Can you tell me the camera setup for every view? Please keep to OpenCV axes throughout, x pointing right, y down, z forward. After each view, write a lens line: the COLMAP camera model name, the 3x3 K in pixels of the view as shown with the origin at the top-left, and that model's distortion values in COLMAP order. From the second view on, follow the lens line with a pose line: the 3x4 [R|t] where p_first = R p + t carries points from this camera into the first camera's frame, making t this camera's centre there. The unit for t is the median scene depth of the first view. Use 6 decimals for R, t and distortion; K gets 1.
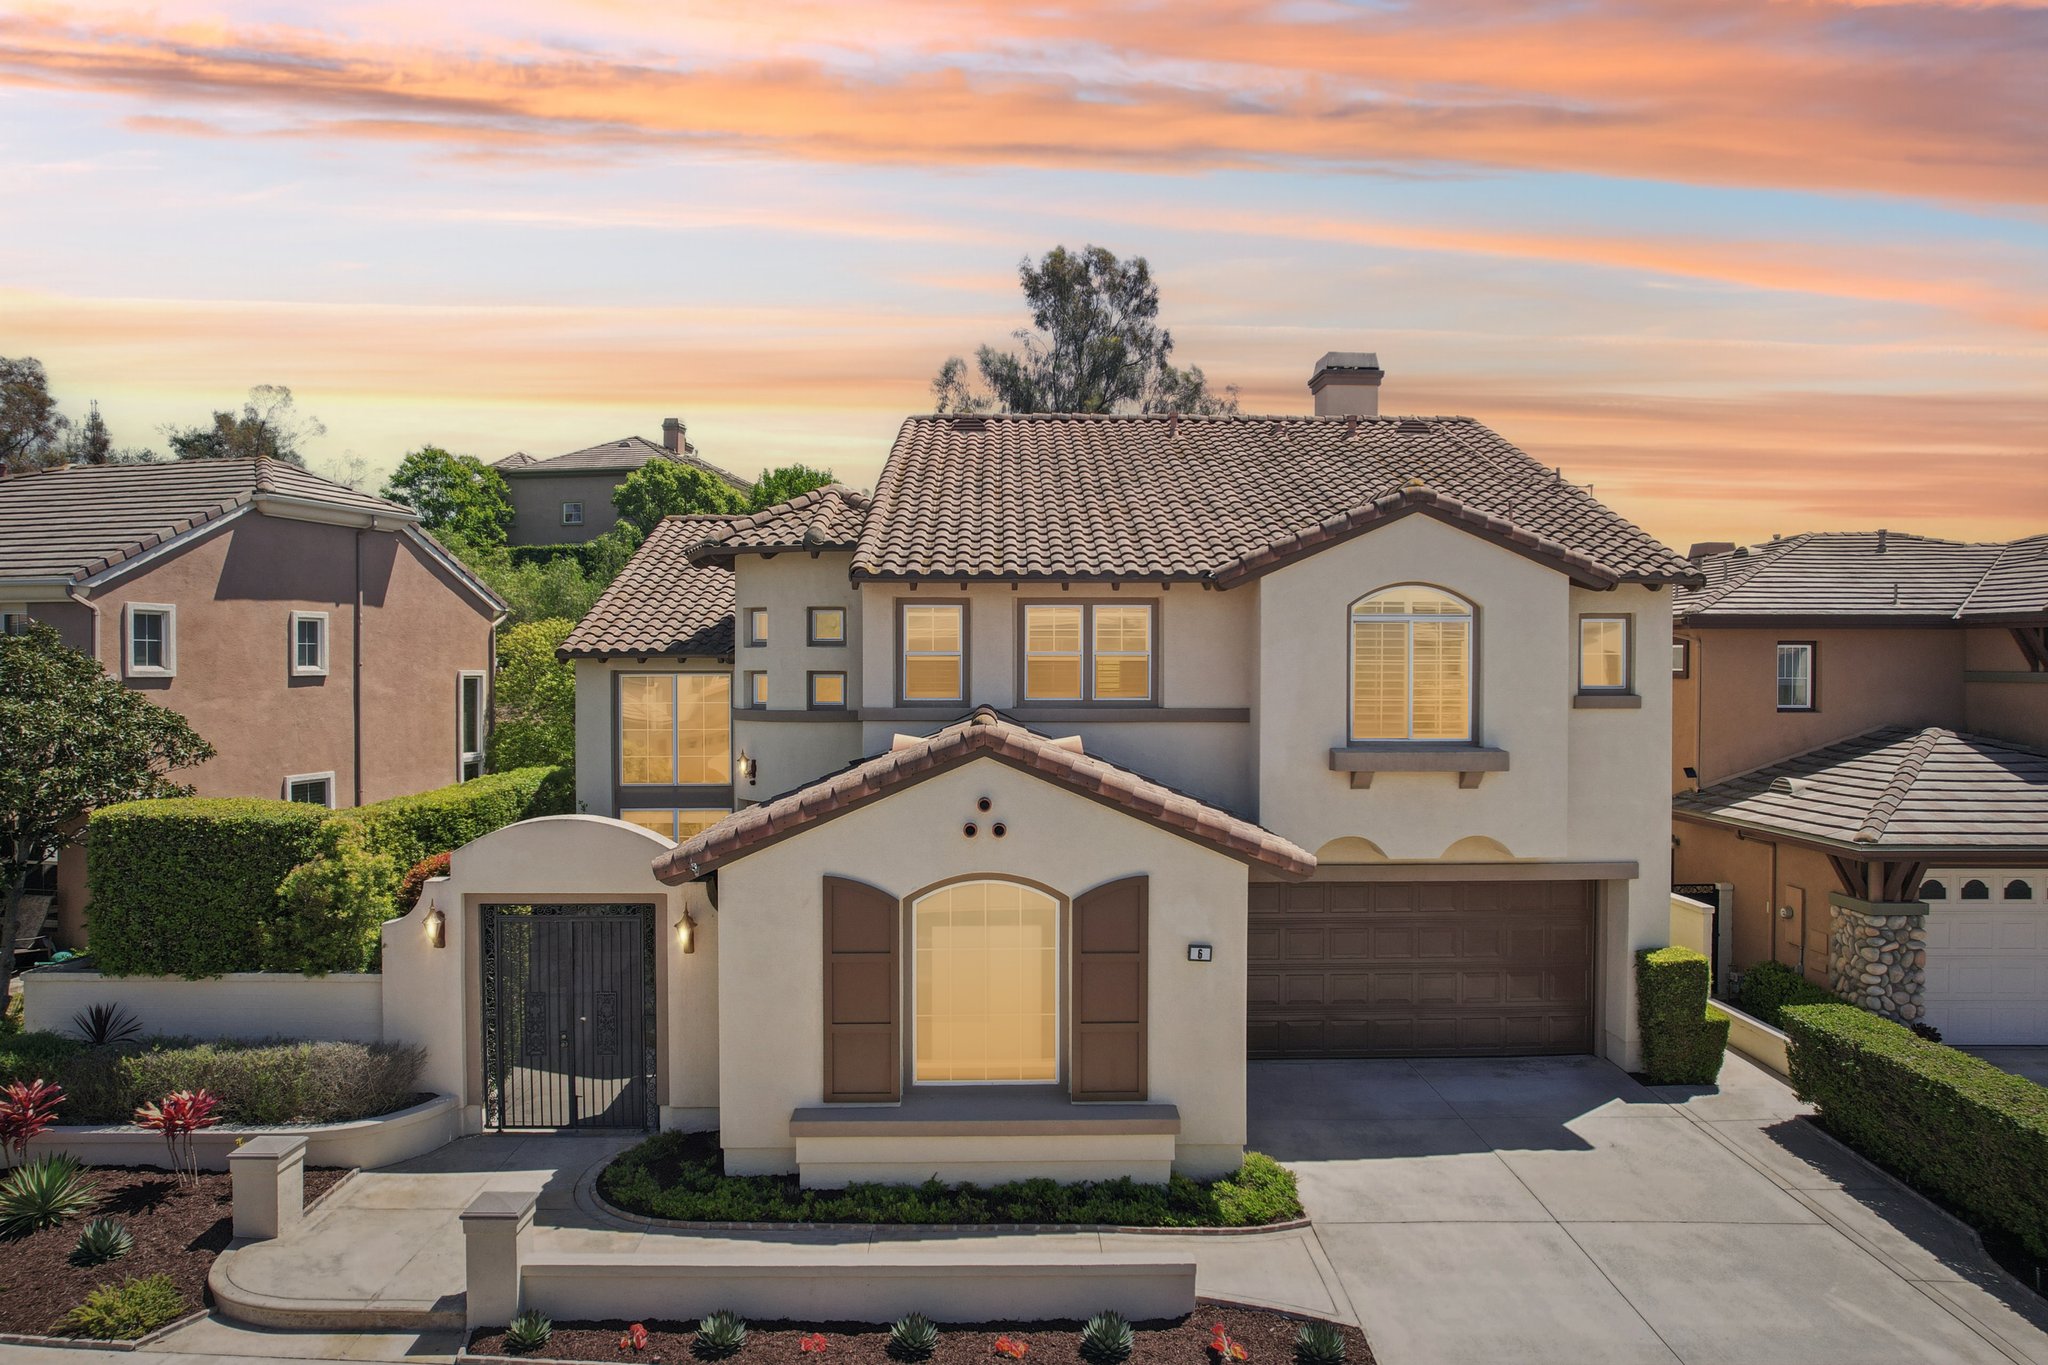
lens RADIAL K [[1306.5, 0, 1026.1], [0, 1306.5, 724.0], [0, 0, 1]] dist [-0.087999, 0.077944]
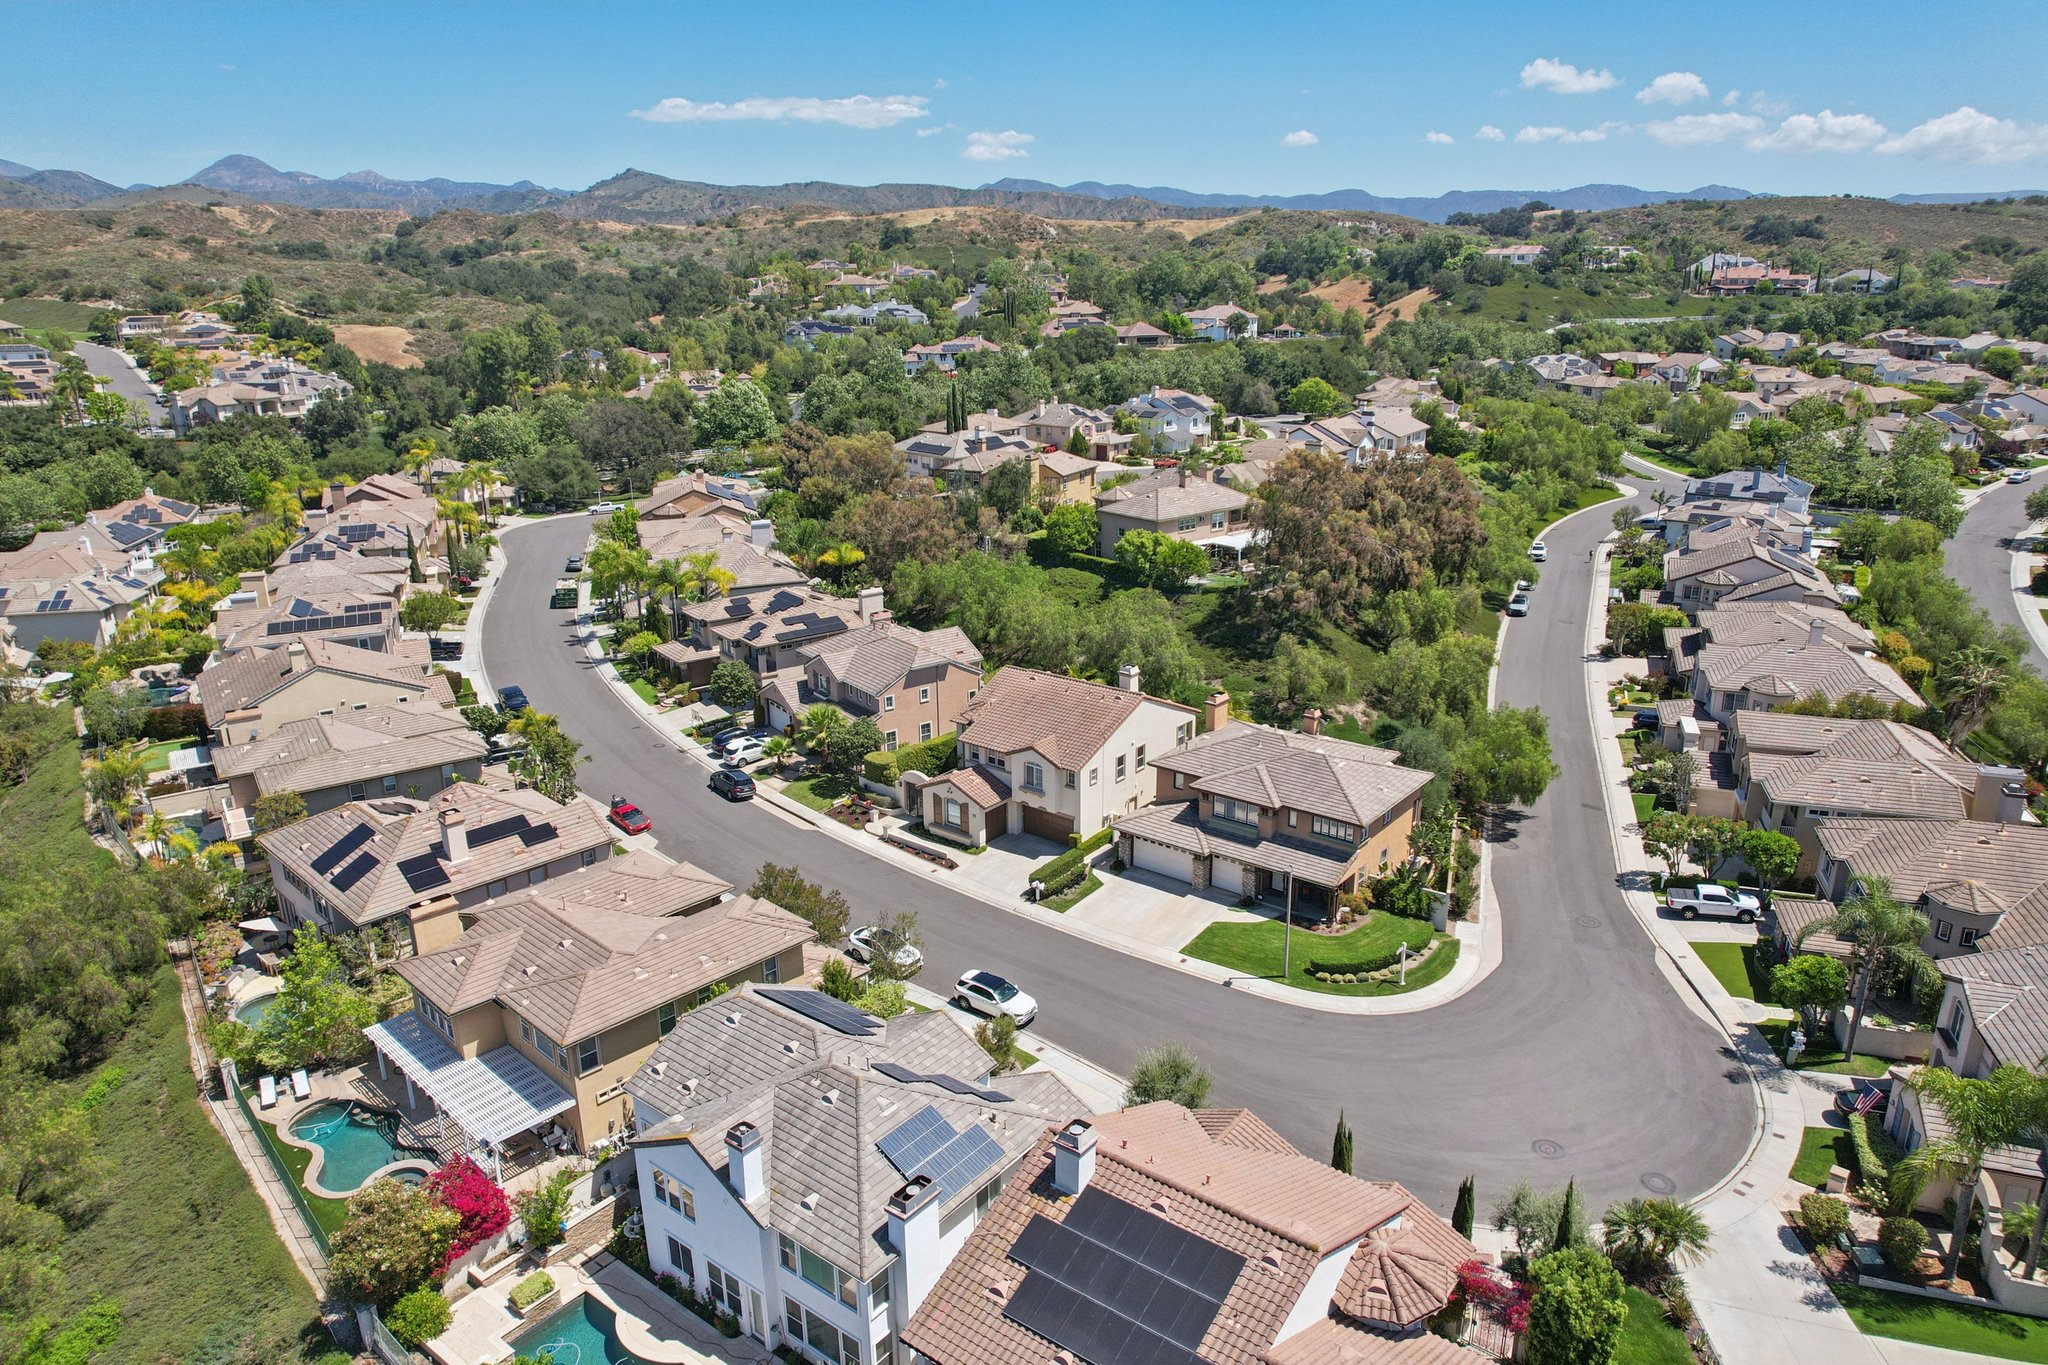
lens RADIAL K [[1271.3, 0, 1037.8], [0, 1271.3, 719.9], [0, 0, 1]] dist [-0.080493, 0.058354]
pose [[0.773243, 0.203803, -0.600467, 3.642891], [-0.027264, 0.956753, 0.289621, -1.909098], [0.633524, -0.207576, 0.745359, -3.113279]]
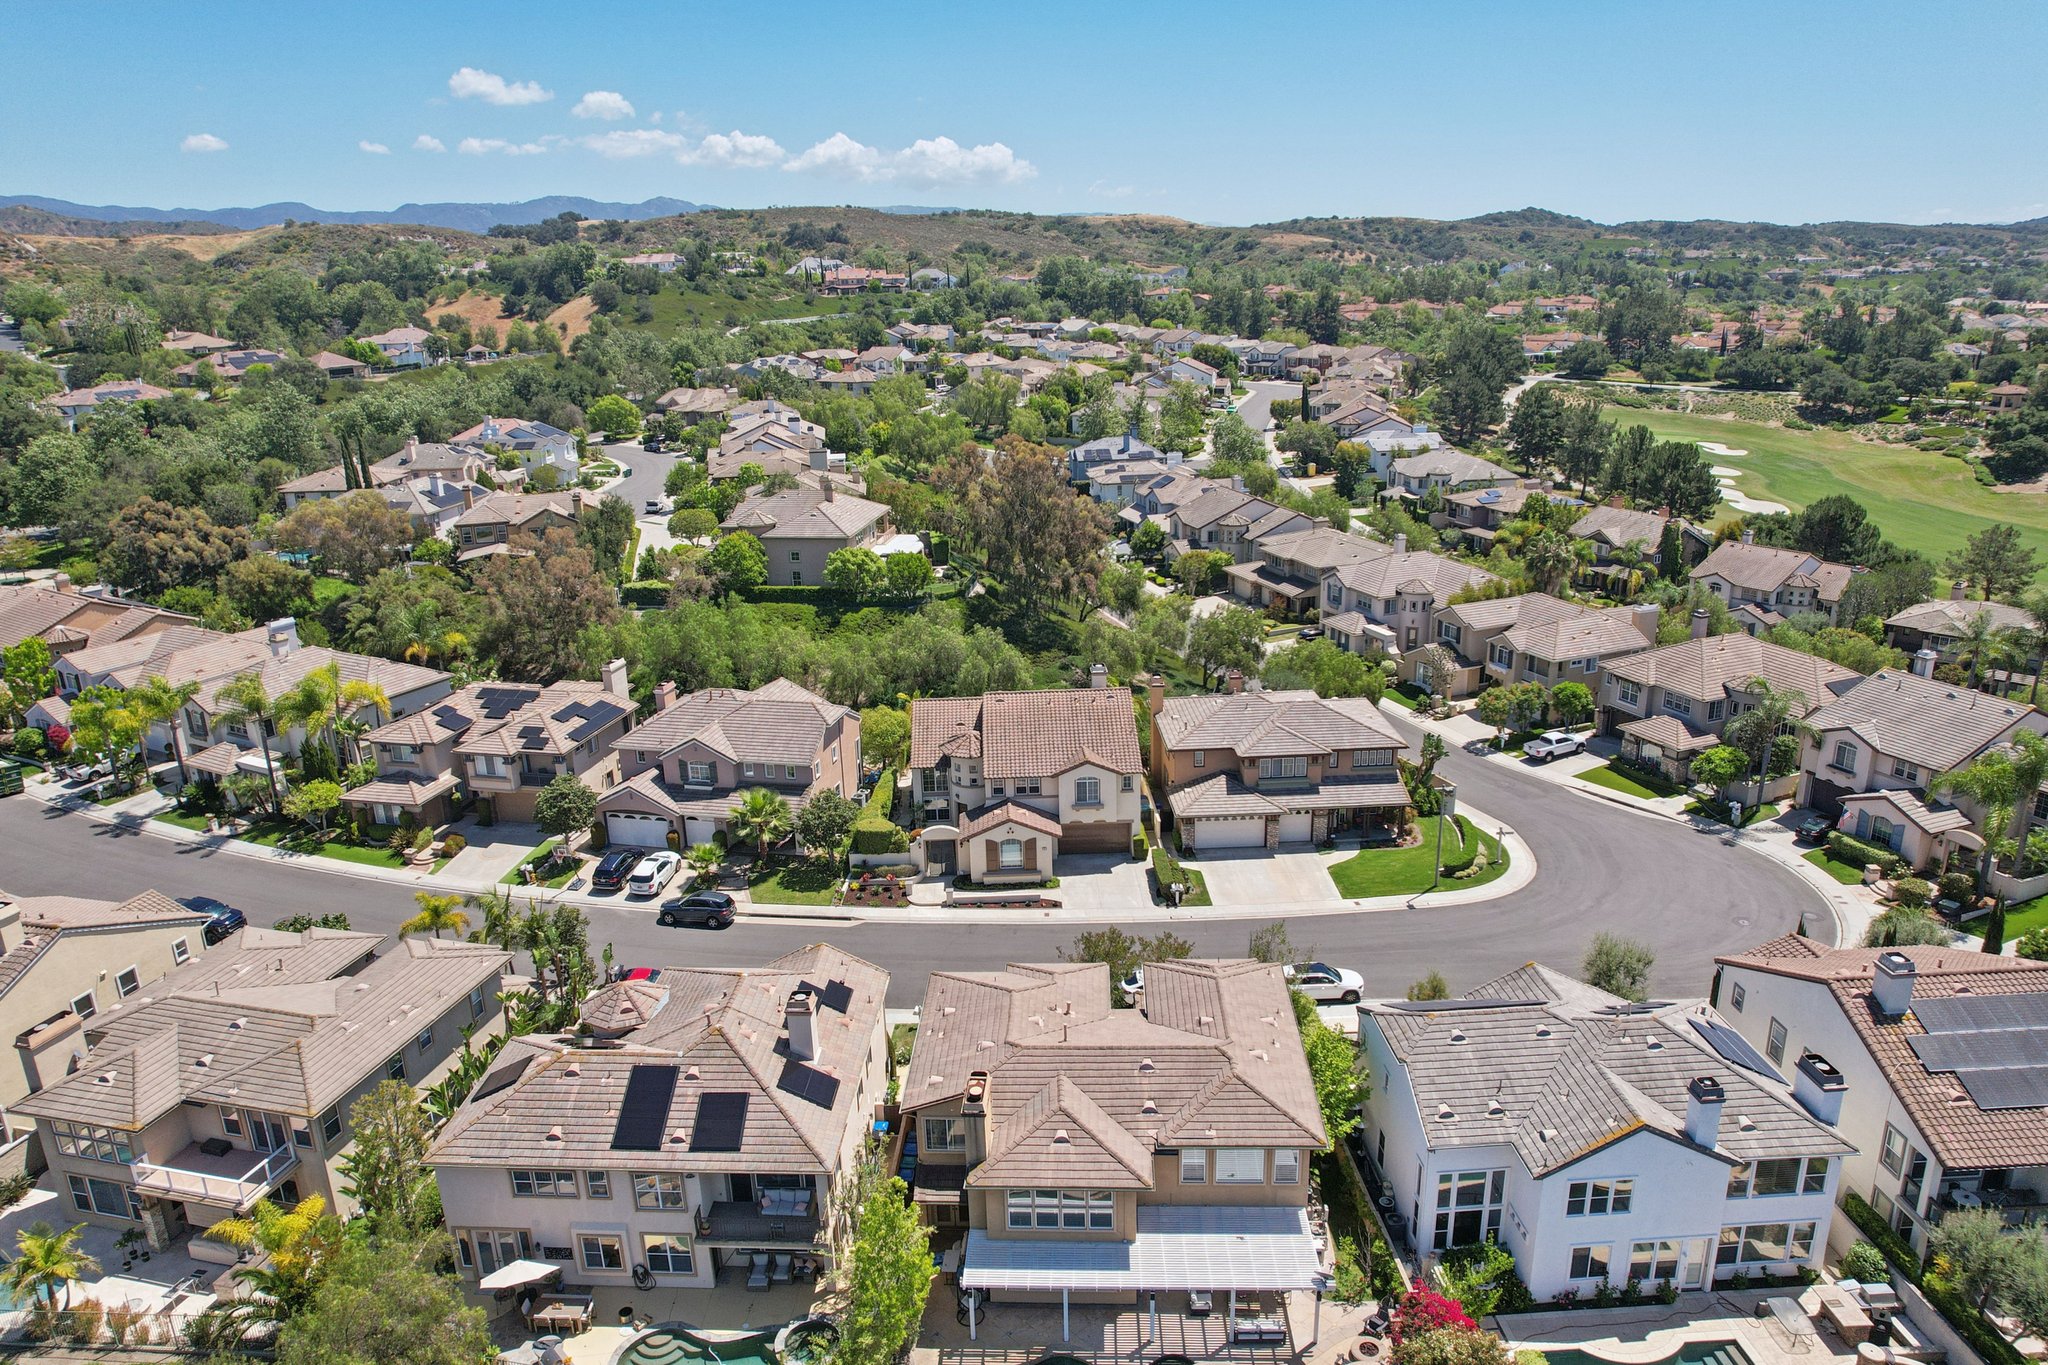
lens RADIAL K [[1316.0, 0, 1020.9], [0, 1316.0, 693.8], [0, 0, 1]] dist [-0.080998, 0.064389]
pose [[0.999655, -0.025897, -0.004494, 0.055907], [0.026192, 0.967266, 0.252411, -1.861176], [-0.002190, -0.252442, 0.967610, -4.297933]]
